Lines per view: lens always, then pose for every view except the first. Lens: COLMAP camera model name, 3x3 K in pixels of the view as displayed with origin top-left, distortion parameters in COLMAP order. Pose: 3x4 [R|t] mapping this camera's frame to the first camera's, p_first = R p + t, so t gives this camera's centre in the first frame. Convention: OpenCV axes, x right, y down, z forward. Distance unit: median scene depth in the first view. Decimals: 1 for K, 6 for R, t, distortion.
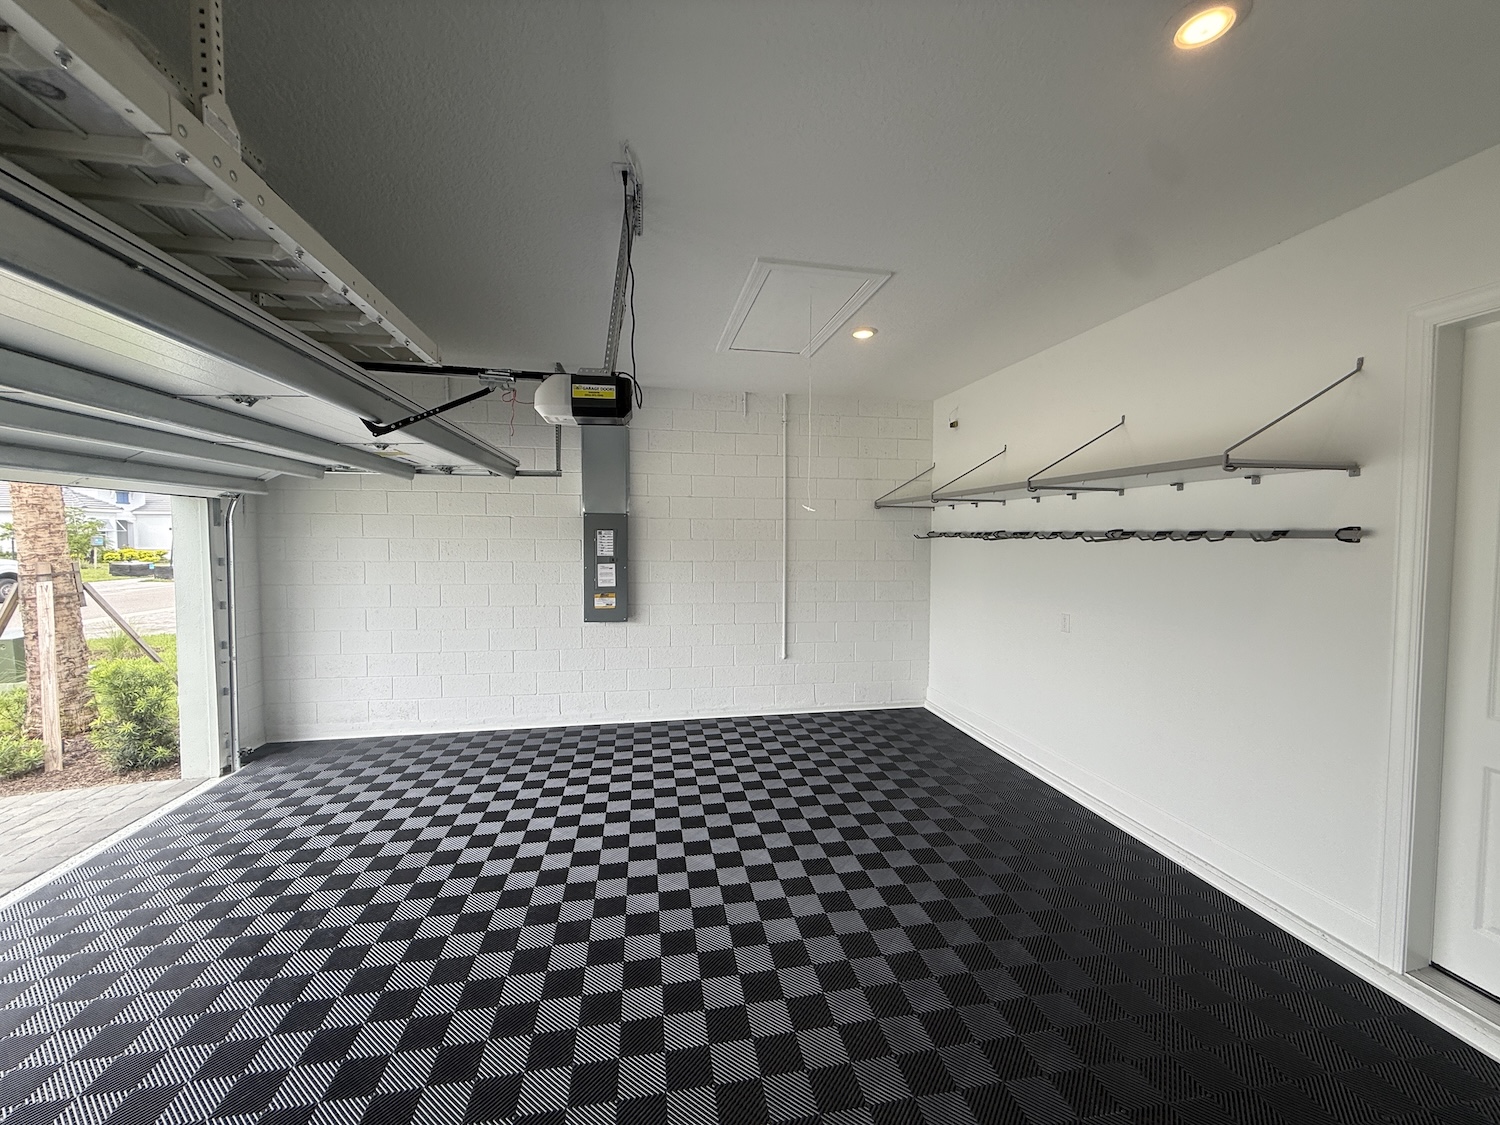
lens RADIAL K [[601.4, 0, 744.3], [0, 601.4, 561.4], [0, 0, 1]] dist [-0.000737, 0.000316]
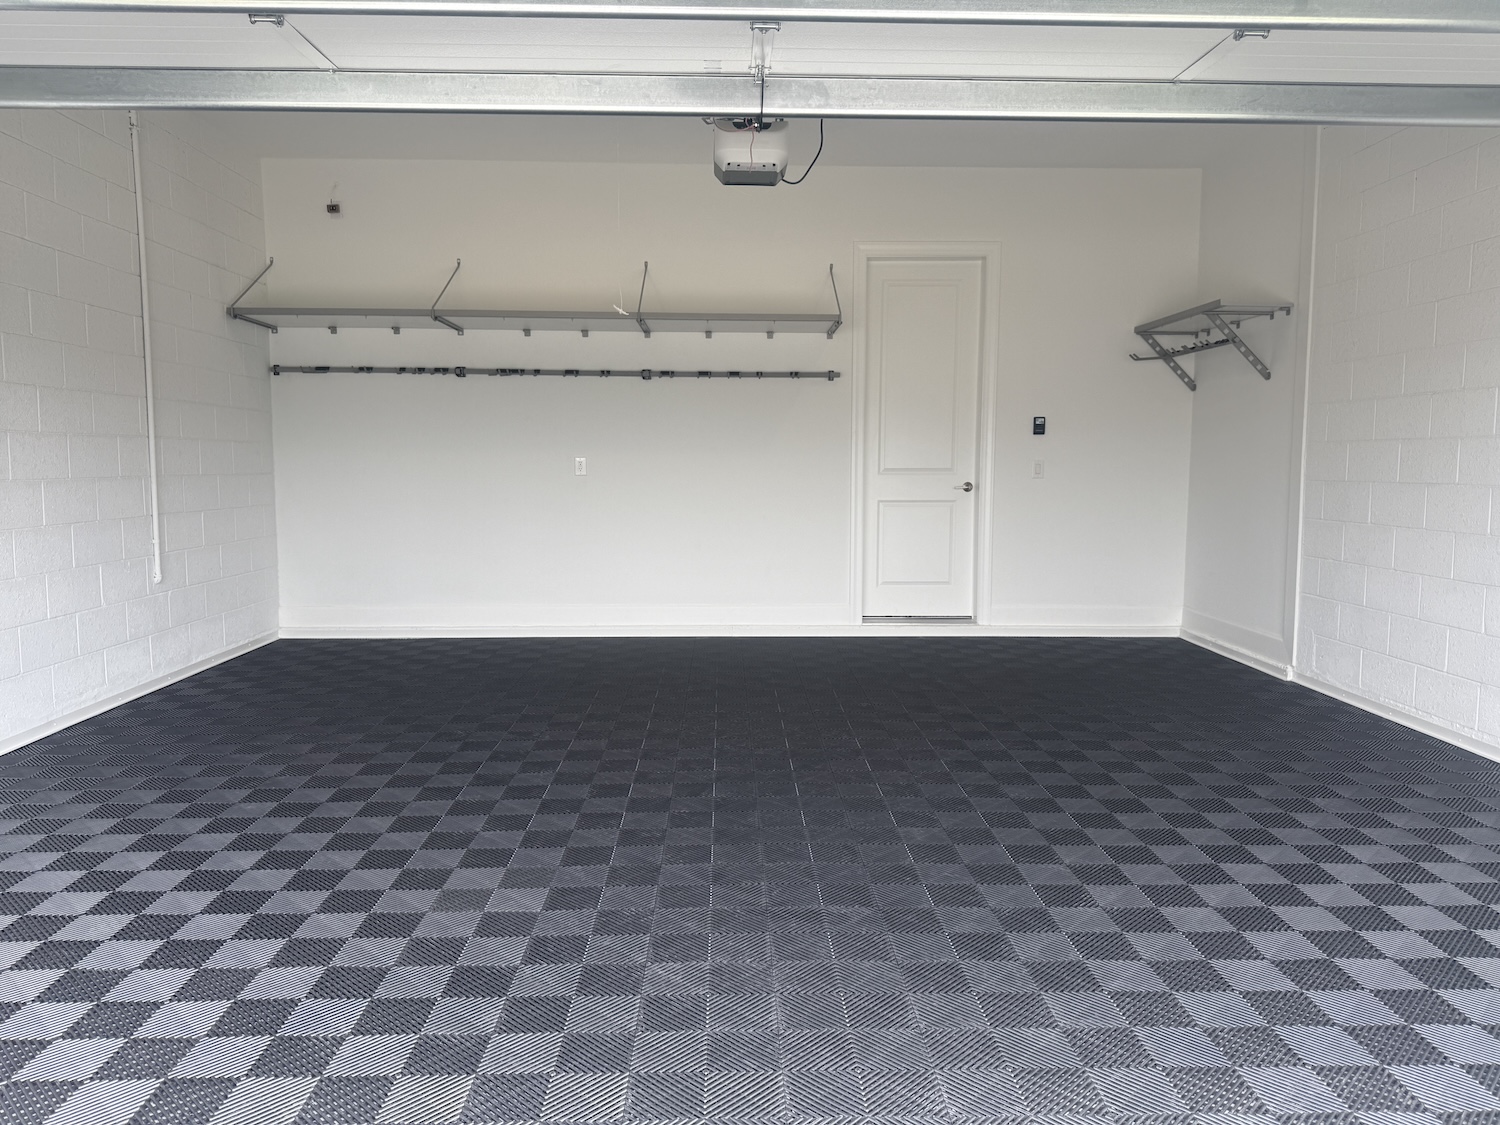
lens RADIAL K [[1073.2, 0, 754.0], [0, 1073.2, 563.9], [0, 0, 1]] dist [0.057450, -0.028369]
pose [[0.136356, -0.098235, 0.985777, -1.196511], [0.040962, 0.994779, 0.093466, 0.113988], [-0.989813, 0.027635, 0.139668, 0.502196]]
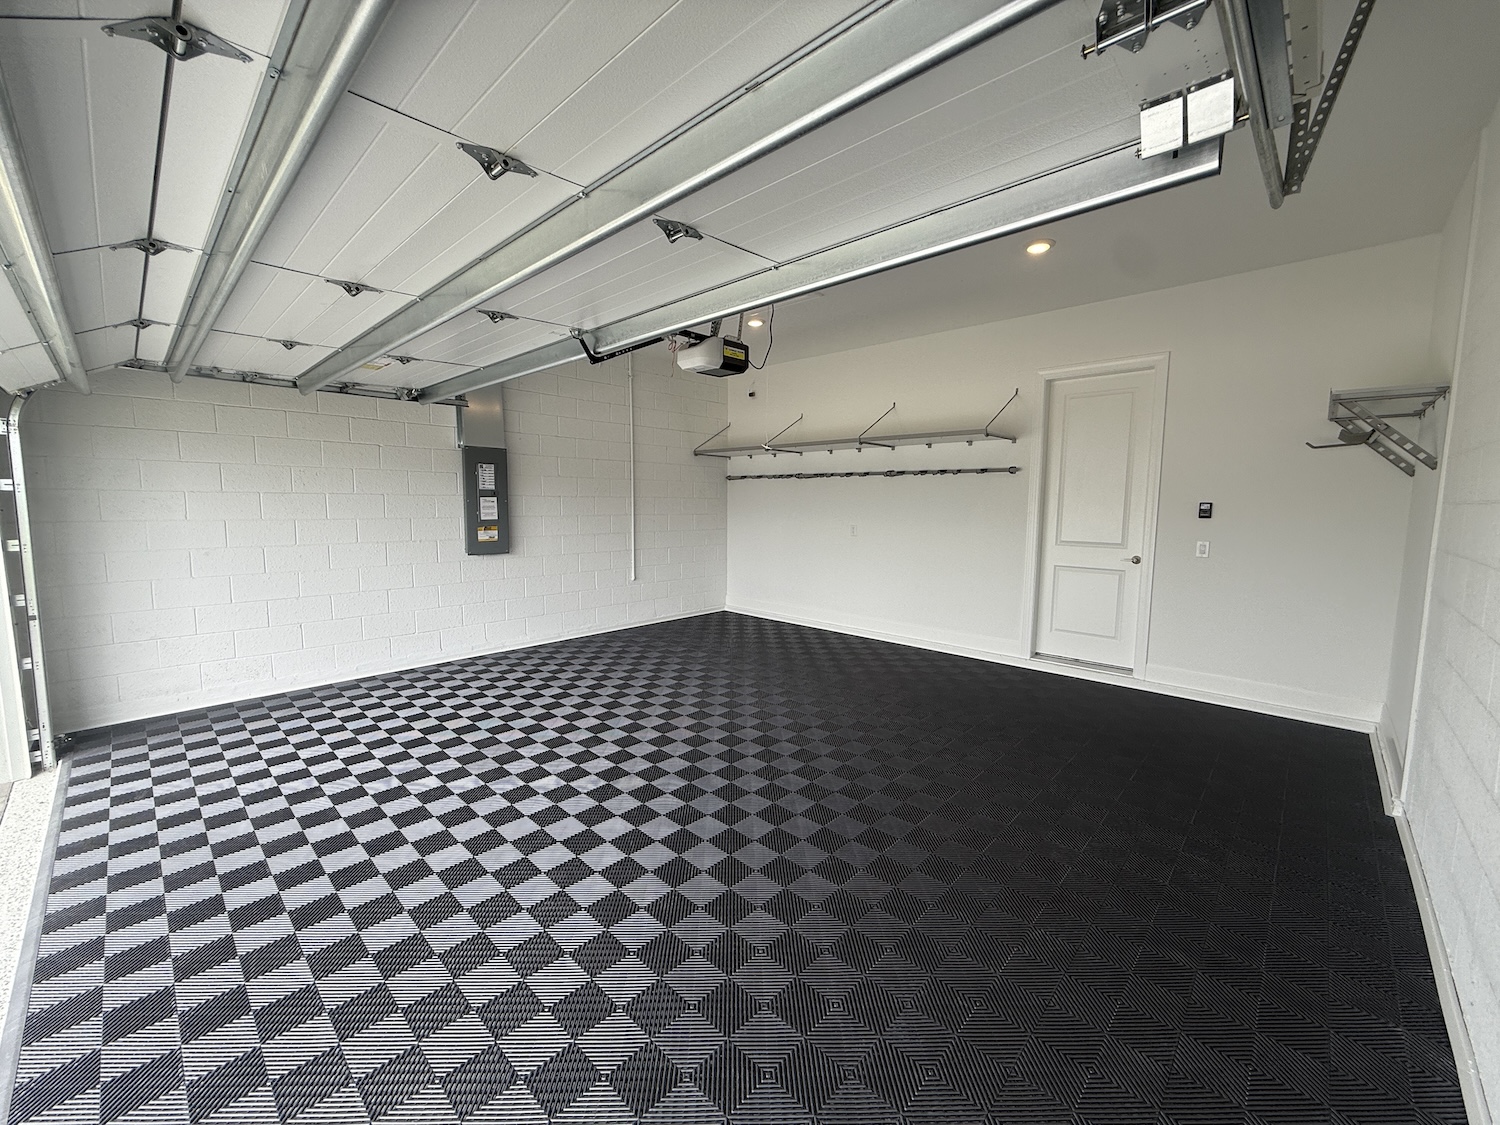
lens RADIAL K [[601.4, 0, 746.5], [0, 601.4, 560.3], [0, 0, 1]] dist [-0.000737, 0.000316]
pose [[0.802480, -0.058387, 0.593816, -0.671985], [0.021988, 0.997419, 0.068357, 0.069293], [-0.596274, -0.041798, 0.801692, -0.118077]]
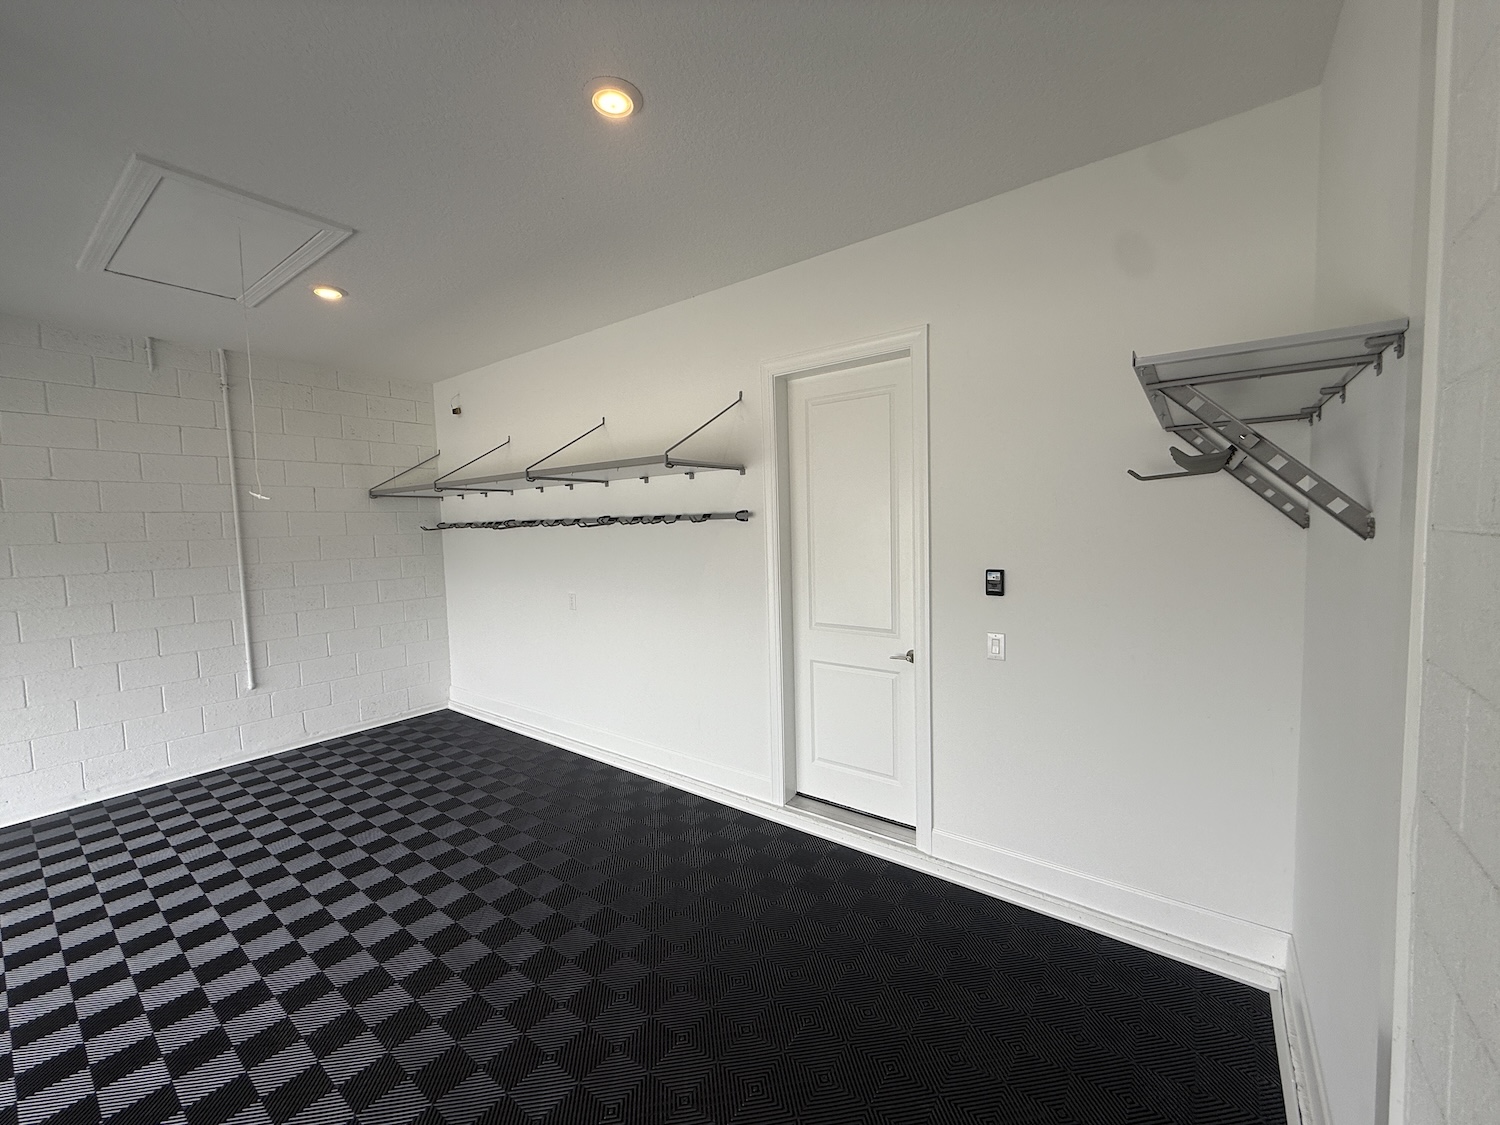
lens RADIAL K [[601.4, 0, 751.1], [0, 601.4, 561.7], [0, 0, 1]] dist [-0.000737, 0.000316]
pose [[0.729714, -0.068722, 0.680290, 0.028751], [0.059041, 0.997553, 0.037442, 0.007236], [-0.681199, 0.012843, 0.731986, -0.032992]]
